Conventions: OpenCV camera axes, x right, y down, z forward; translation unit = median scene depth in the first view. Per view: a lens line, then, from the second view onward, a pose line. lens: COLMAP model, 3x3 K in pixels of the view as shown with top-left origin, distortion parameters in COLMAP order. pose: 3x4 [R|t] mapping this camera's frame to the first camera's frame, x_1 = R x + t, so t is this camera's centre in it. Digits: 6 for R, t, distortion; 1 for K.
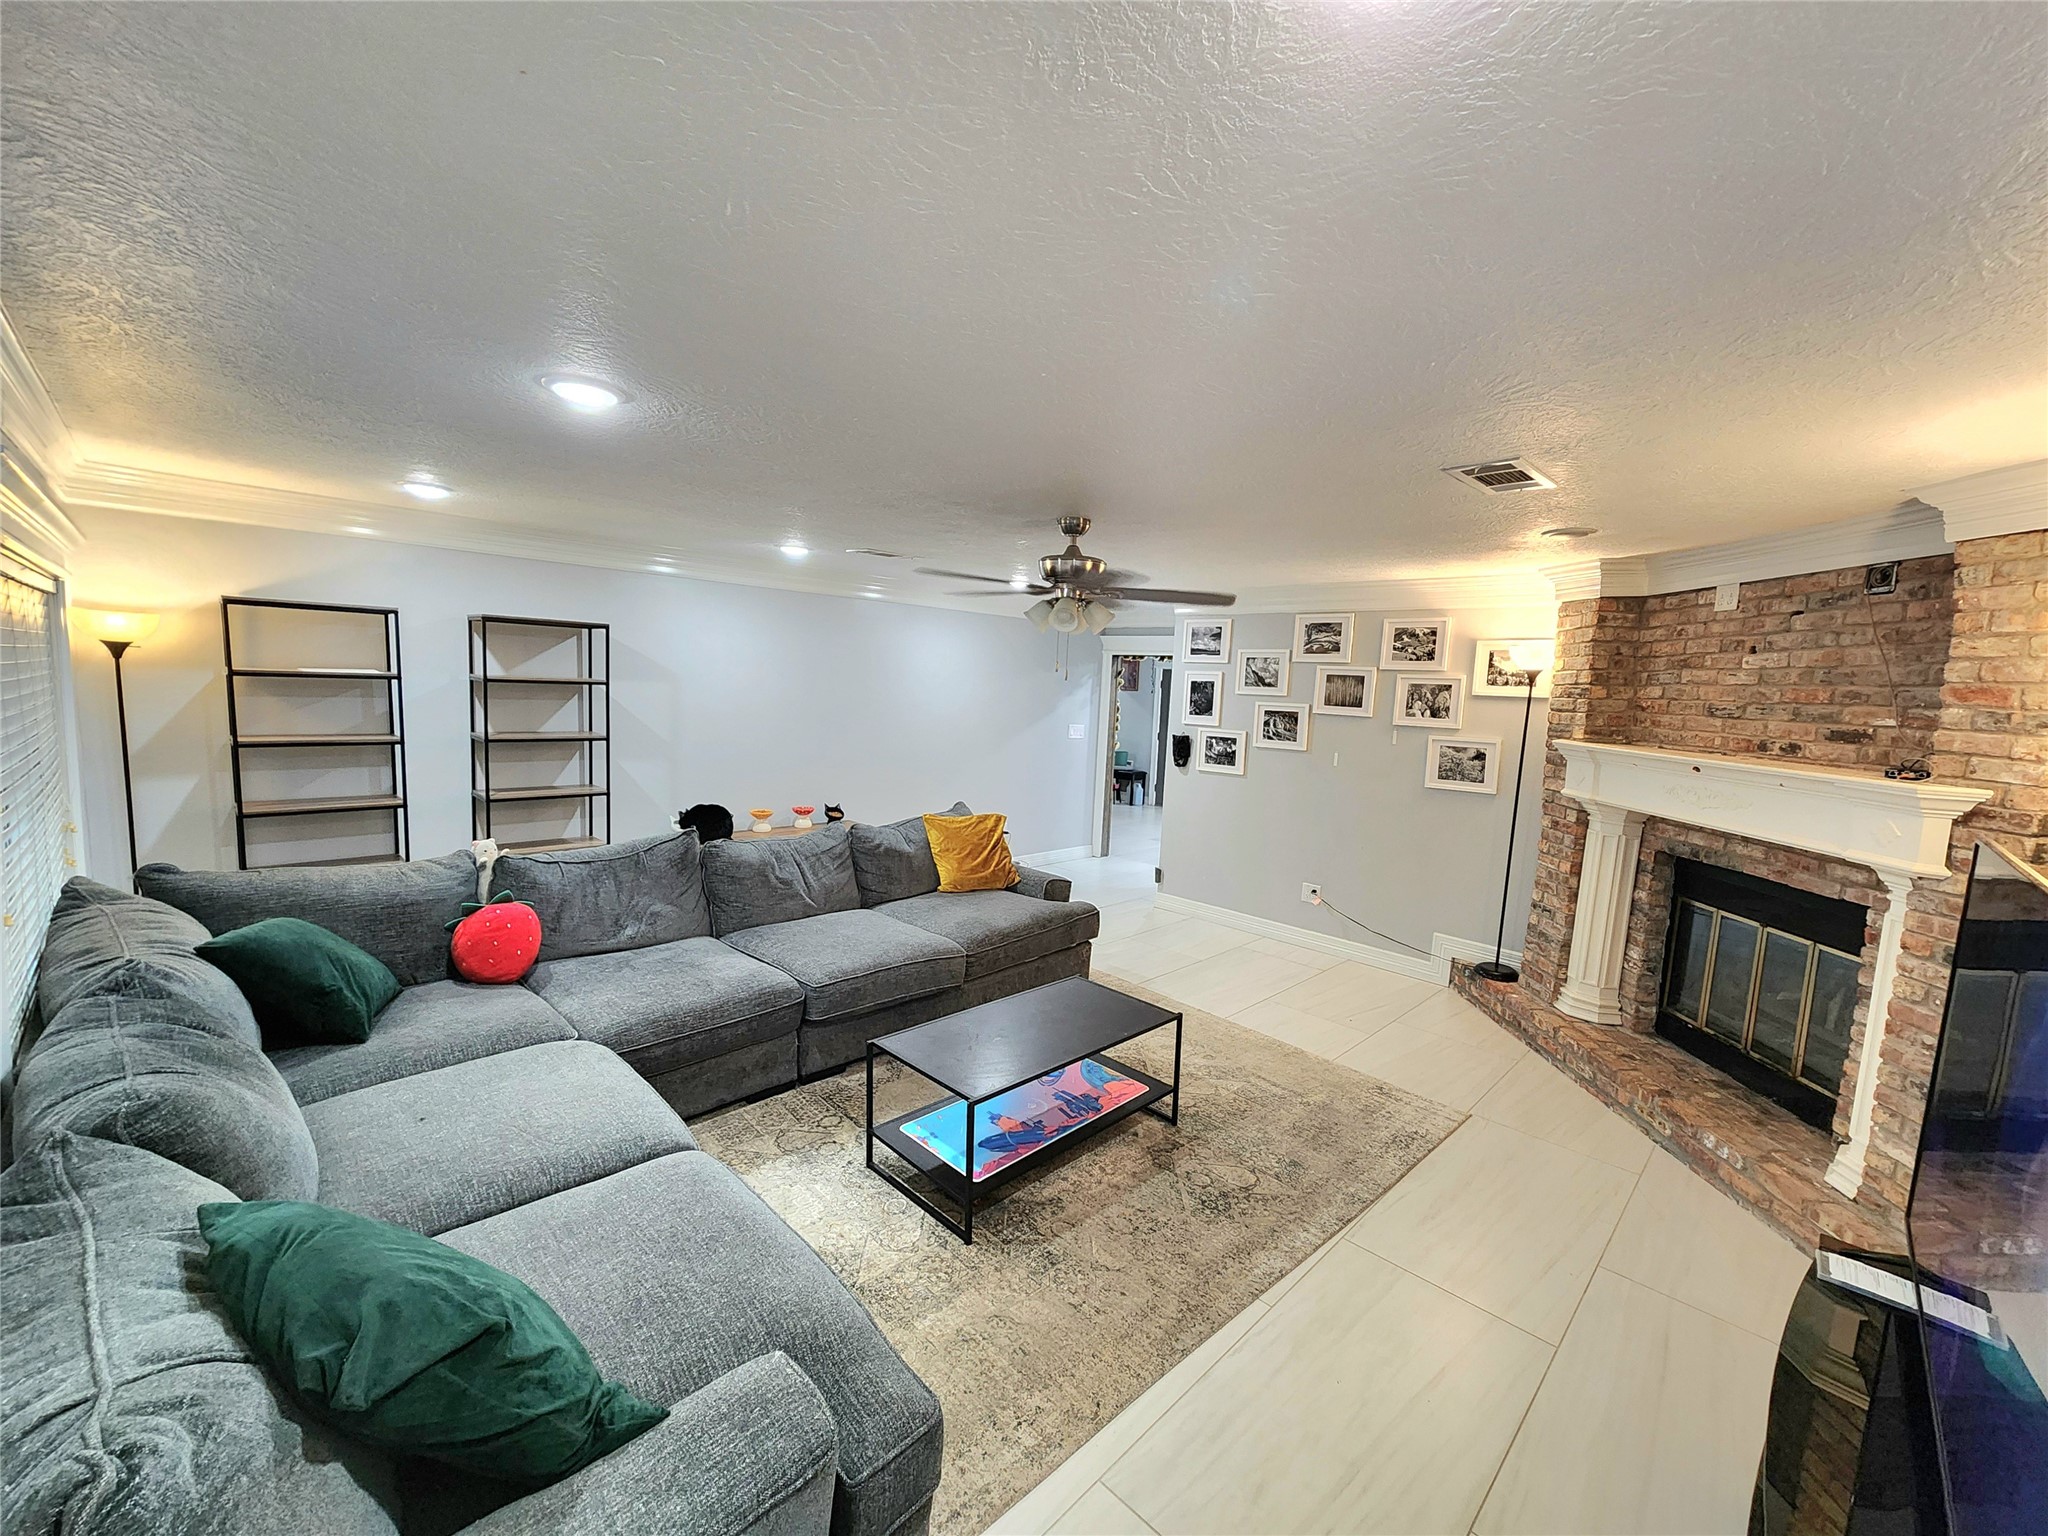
lens RADIAL K [[834.4, 0, 1029.9], [0, 834.4, 771.6], [0, 0, 1]] dist [0.003533, -0.001123]
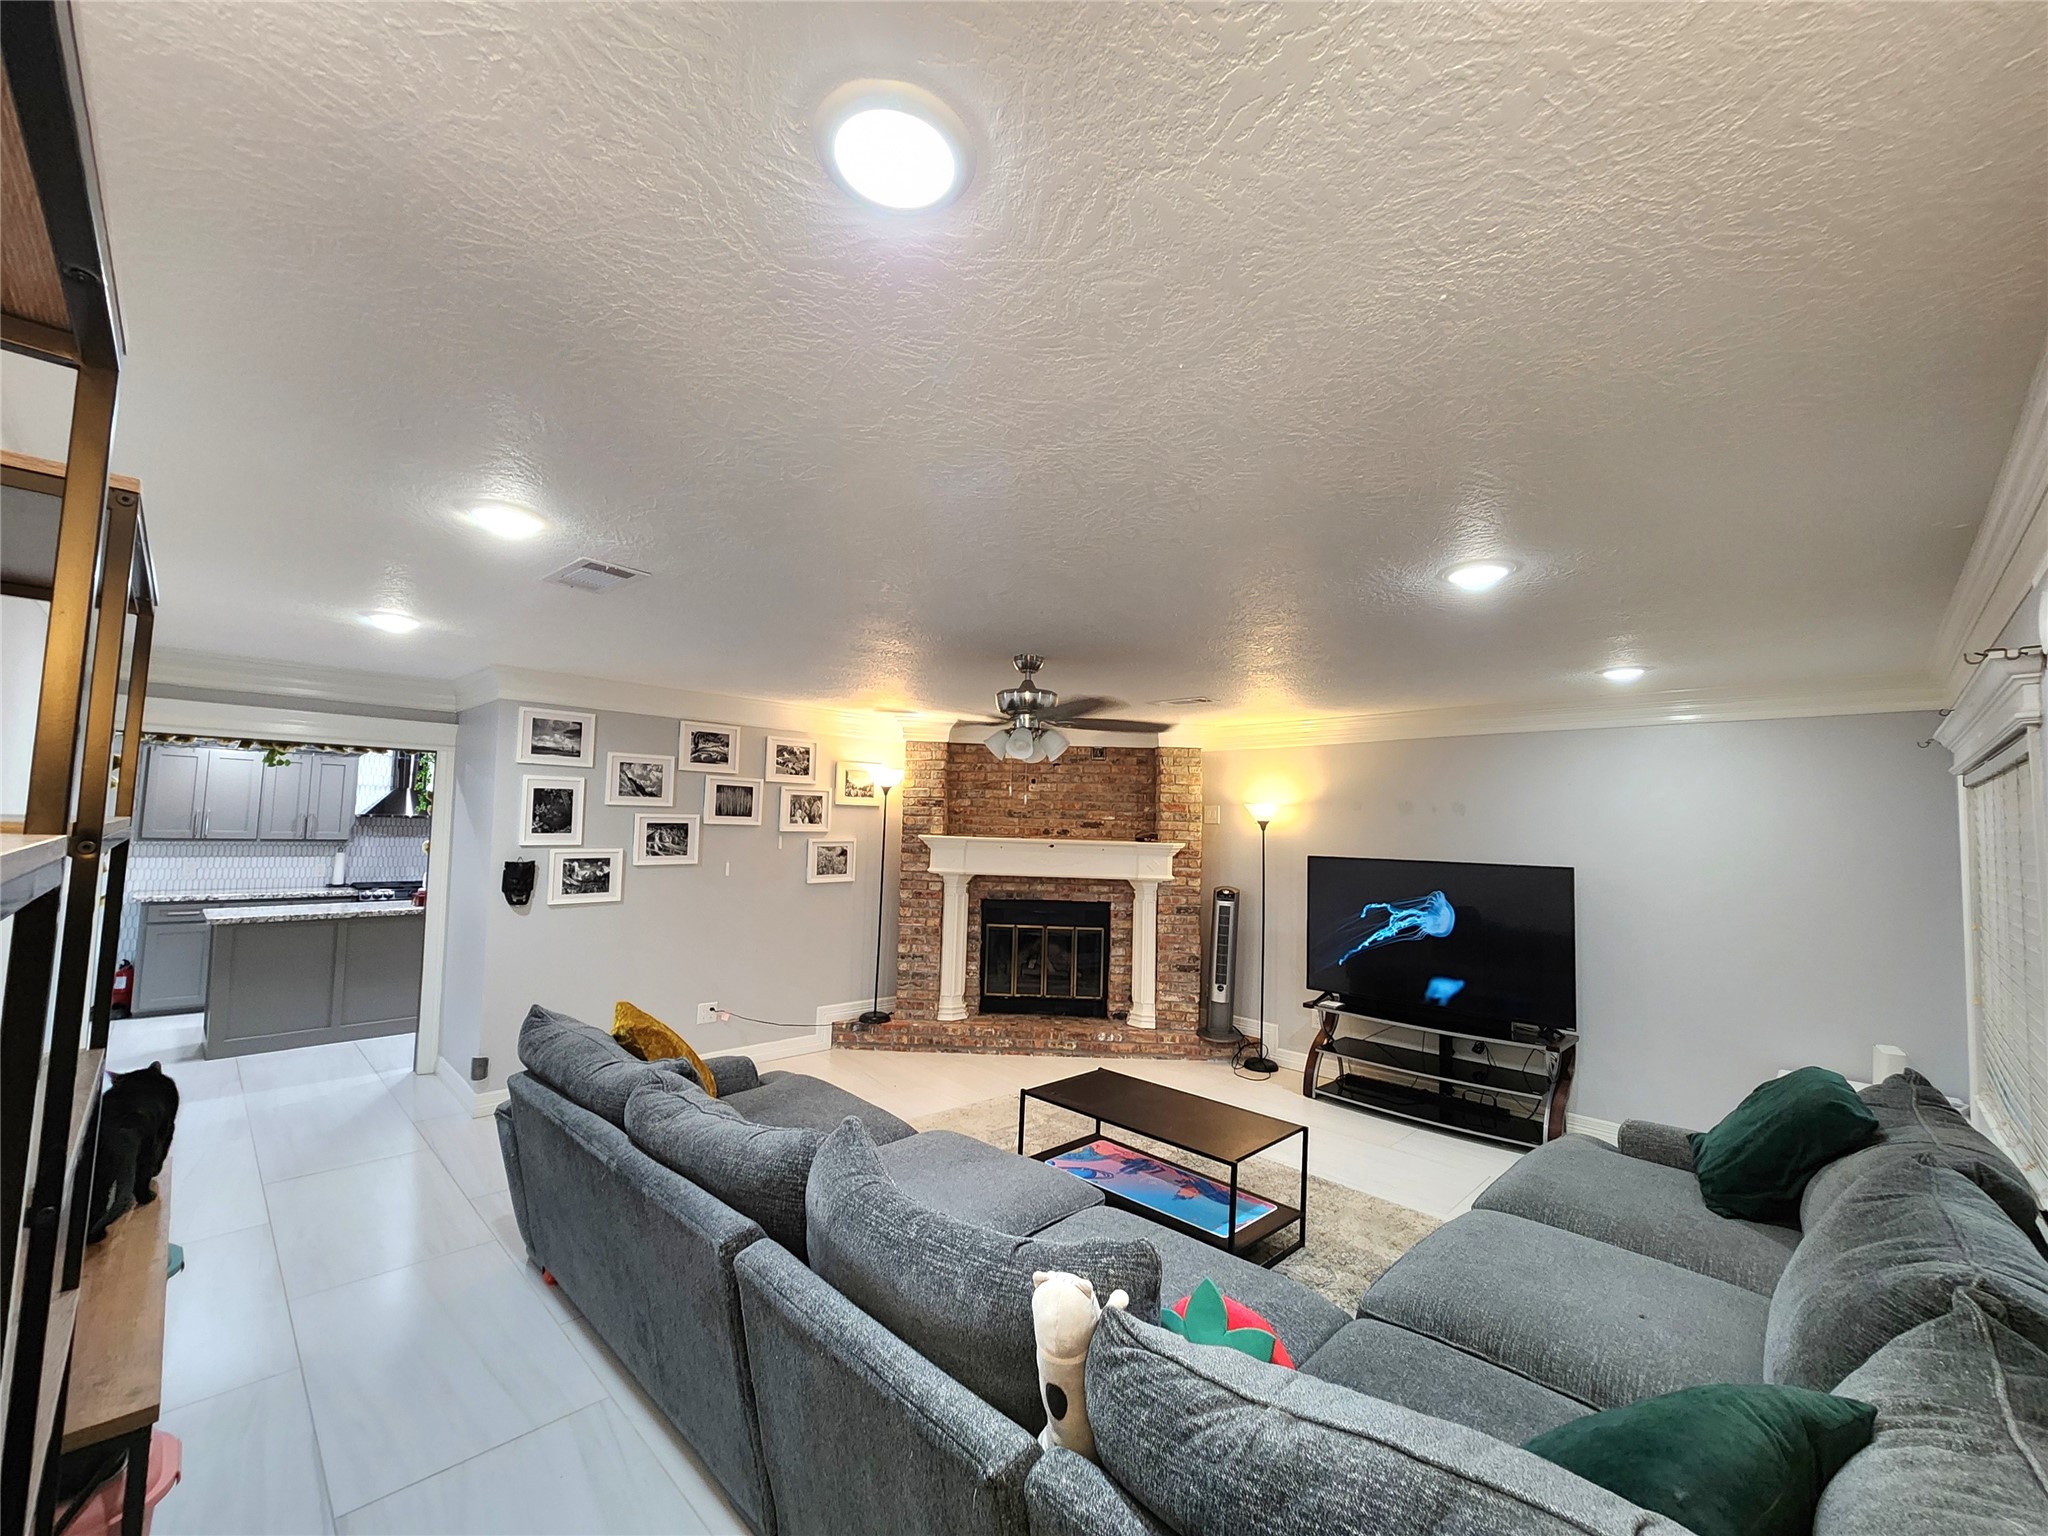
lens RADIAL K [[834.4, 0, 1029.9], [0, 834.4, 771.6], [0, 0, 1]] dist [0.003533, -0.001123]
pose [[0.007121, 0.017926, 0.999814, -0.690606], [0.081610, 0.996494, -0.018448, -0.090144], [-0.996639, 0.081726, 0.005633, 0.674578]]
